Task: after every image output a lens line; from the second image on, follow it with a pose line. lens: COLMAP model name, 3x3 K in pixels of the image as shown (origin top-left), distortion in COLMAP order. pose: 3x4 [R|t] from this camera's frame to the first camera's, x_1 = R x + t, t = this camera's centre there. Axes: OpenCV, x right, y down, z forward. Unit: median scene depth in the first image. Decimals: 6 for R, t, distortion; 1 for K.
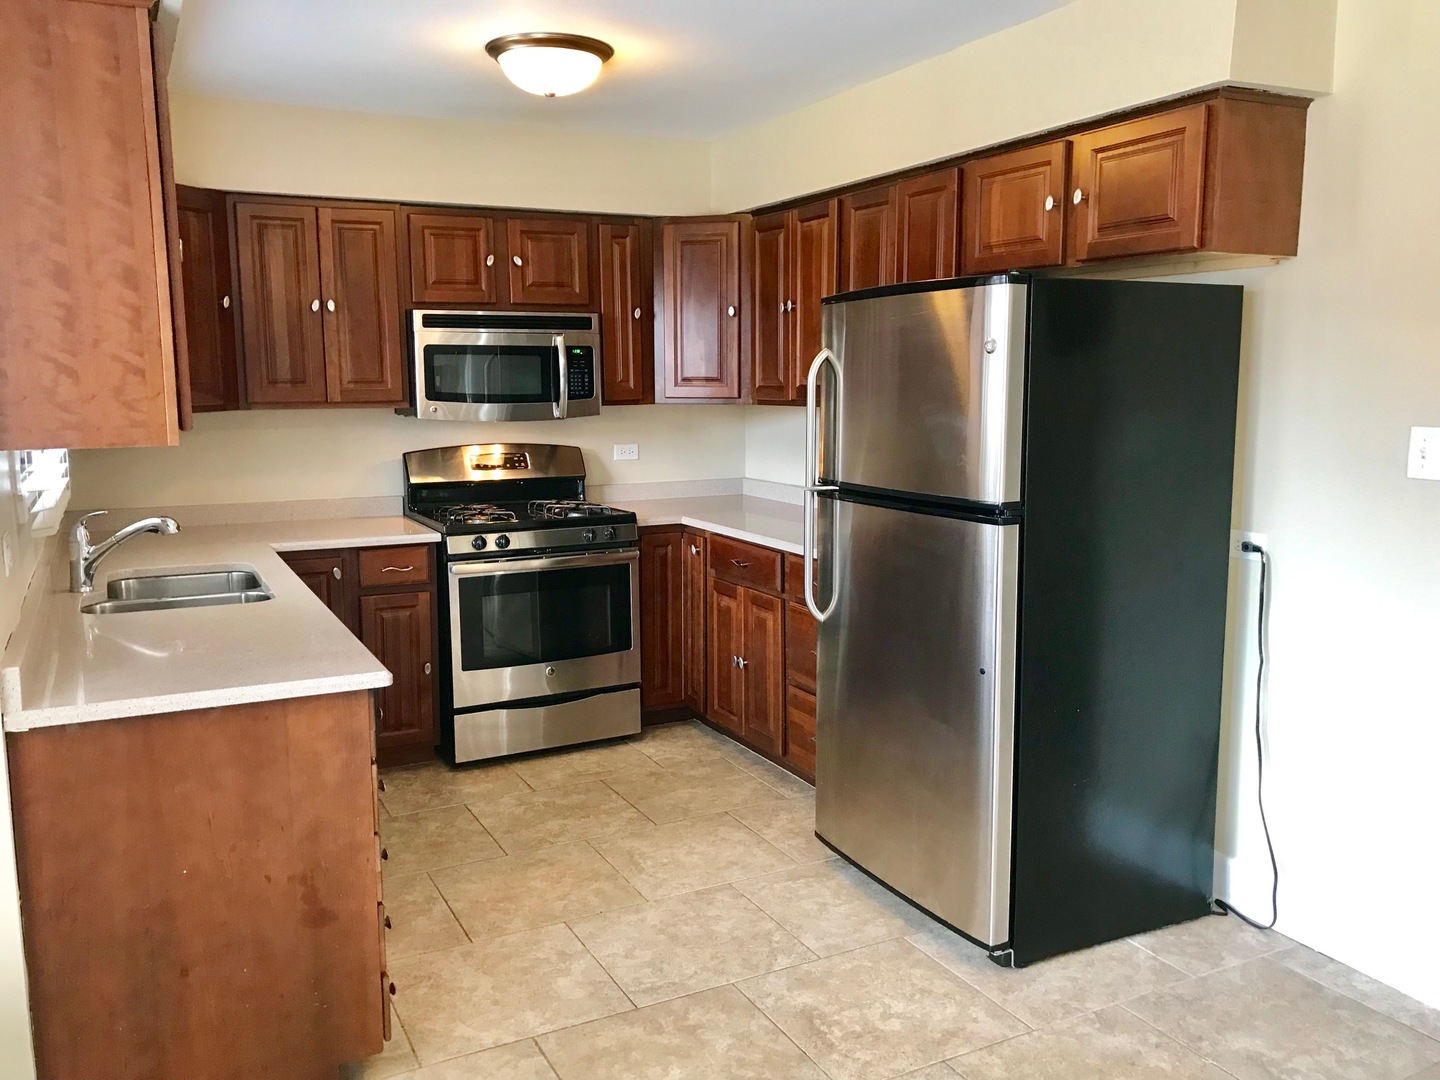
lens RADIAL K [[1180.2, 0, 696.0], [0, 1180.2, 534.3], [0, 0, 1]] dist [0.085461, -0.110971]
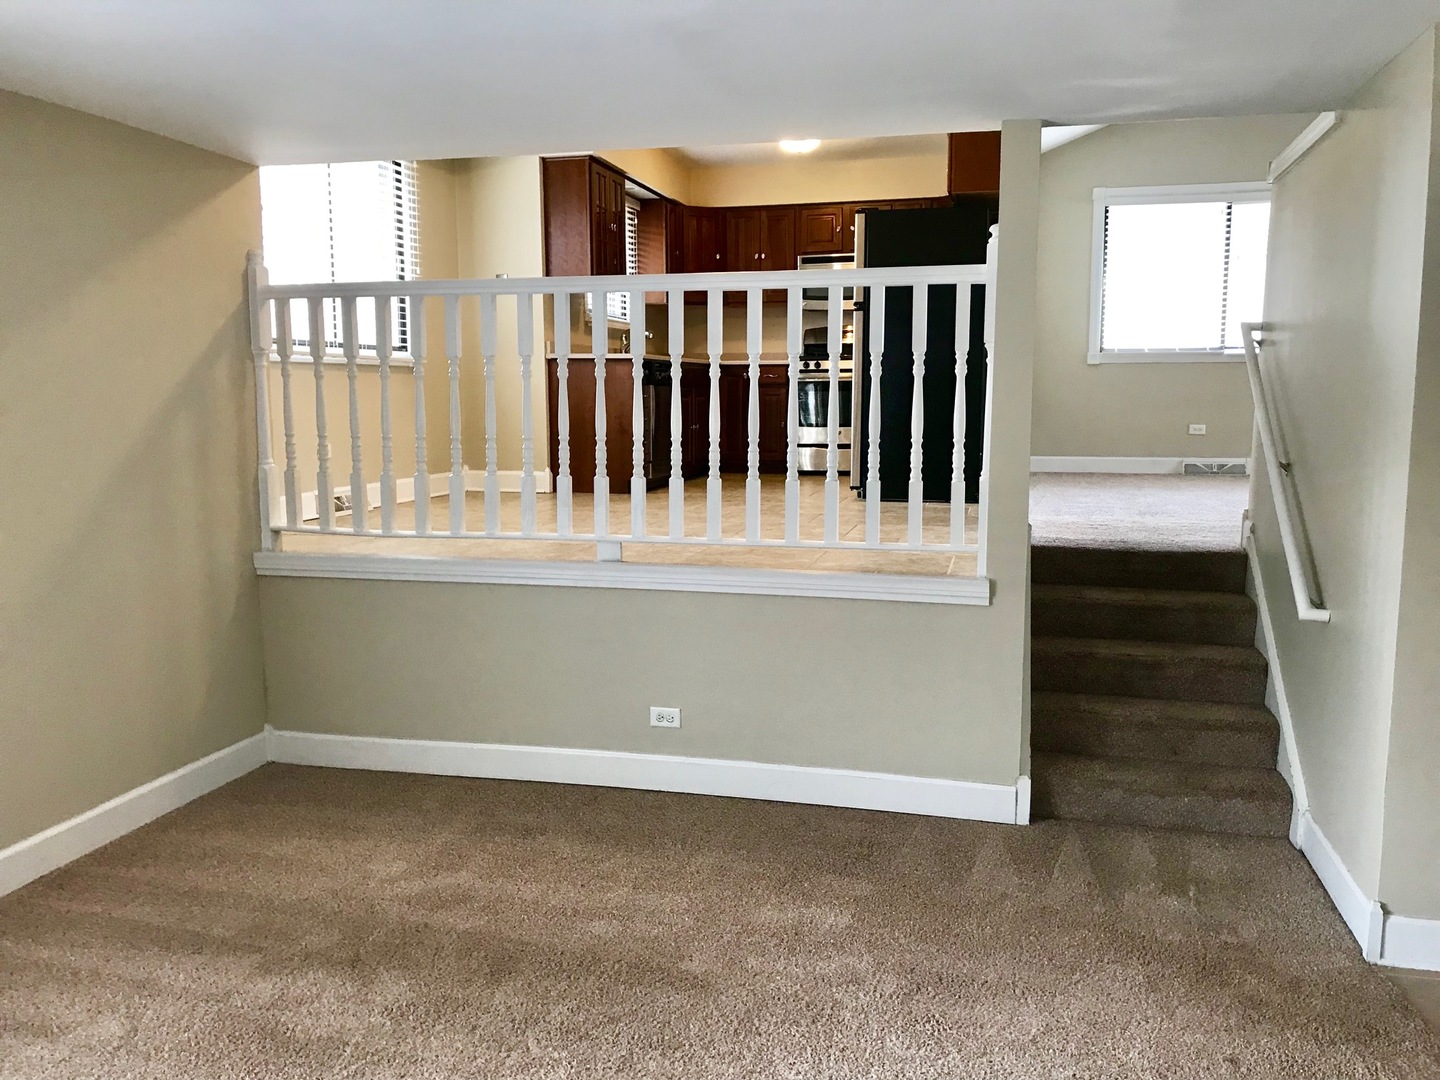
lens RADIAL K [[1180.2, 0, 696.0], [0, 1180.2, 534.3], [0, 0, 1]] dist [0.085461, -0.110971]
pose [[0.751342, 0.084517, -0.654478, 1.056234], [-0.093284, 0.995408, 0.021453, 0.276634], [0.653286, 0.044934, 0.755776, -0.686382]]
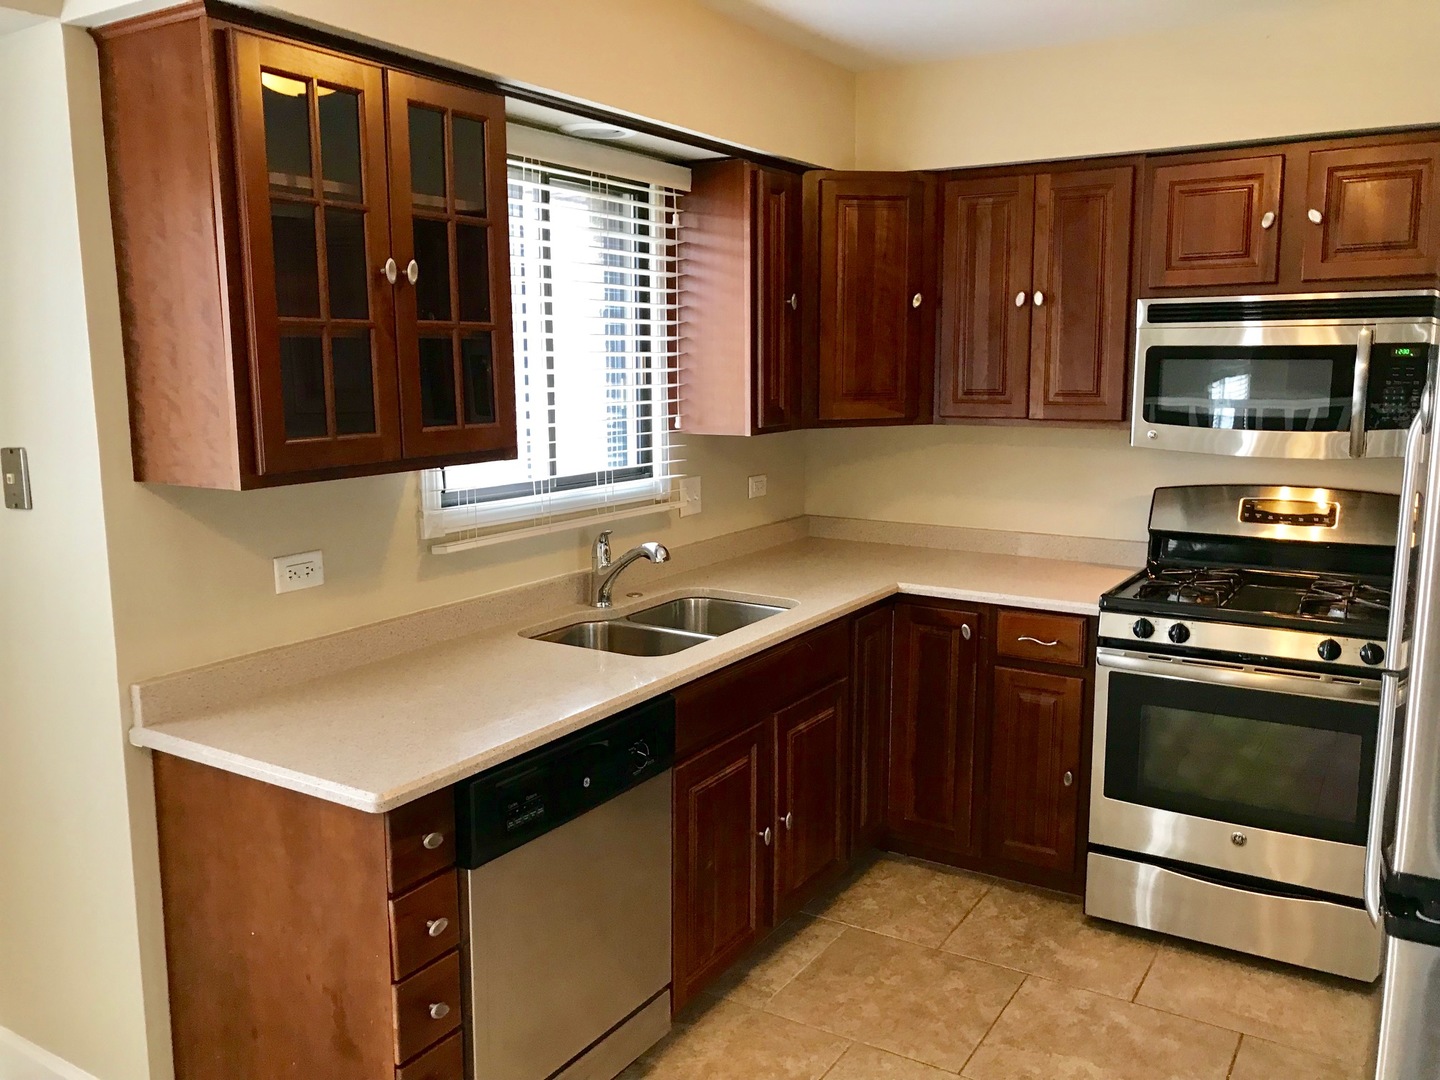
lens RADIAL K [[1177.3, 0, 722.6], [0, 1177.3, 534.4], [0, 0, 1]] dist [0.006221, -0.001527]
pose [[0.533169, 0.134943, -0.835177, 0.261233], [-0.116003, 0.989534, 0.085827, -0.078946], [0.838018, 0.051123, 0.543242, 0.403014]]
